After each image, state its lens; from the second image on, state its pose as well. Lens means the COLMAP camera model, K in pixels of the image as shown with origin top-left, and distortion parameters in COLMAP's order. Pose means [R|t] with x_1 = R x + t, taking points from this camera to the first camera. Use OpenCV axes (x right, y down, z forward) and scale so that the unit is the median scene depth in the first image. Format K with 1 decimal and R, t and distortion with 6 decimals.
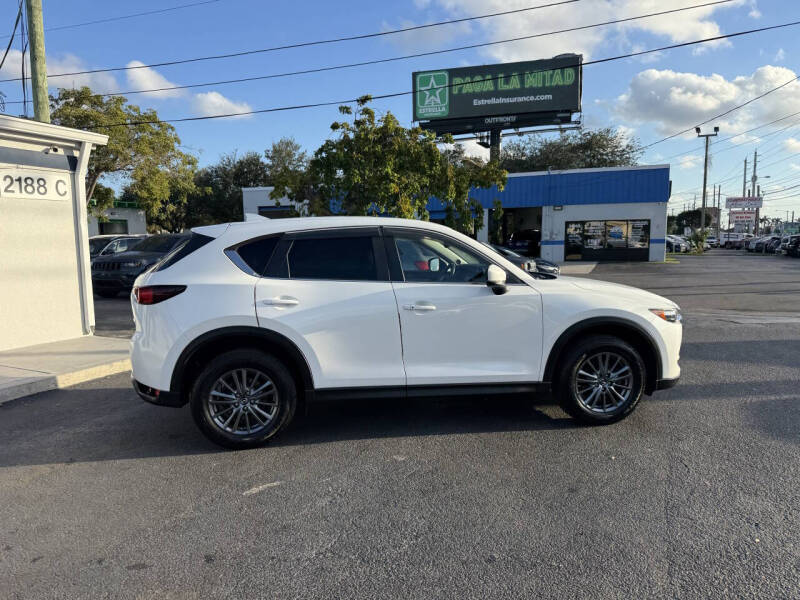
lens RADIAL K [[569.7, 0, 395.8], [0, 569.7, 296.6], [0, 0, 1]] dist [0.011806, -0.048384]
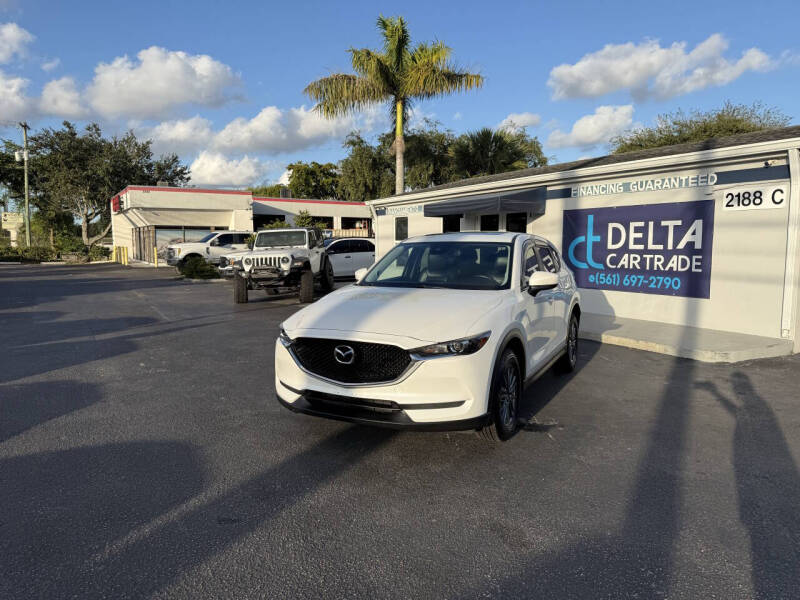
lens RADIAL K [[568.2, 0, 400.0], [0, 568.2, 300.0], [0, 0, 1]] dist [0.035576, -0.042285]
pose [[-0.589345, 0.105915, -0.800909, 0.756723], [-0.052419, 0.984267, 0.168735, -0.146711], [0.806179, 0.141426, -0.574521, 1.102271]]
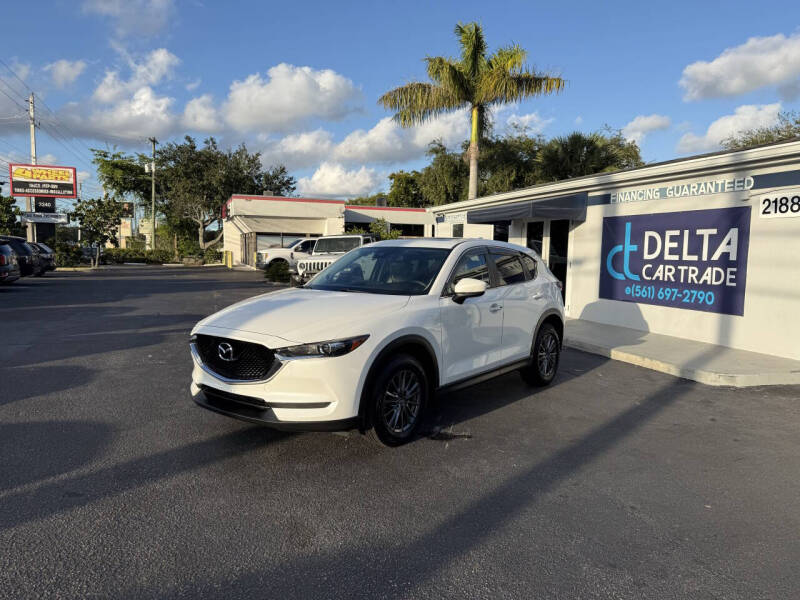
lens RADIAL K [[567.1, 0, 398.8], [0, 567.1, 307.1], [0, 0, 1]] dist [0.046562, -0.057446]
pose [[-0.733525, 0.082175, -0.674676, 0.611301], [-0.052970, 0.982733, 0.177287, -0.155005], [0.677595, 0.165782, -0.716506, 1.274963]]
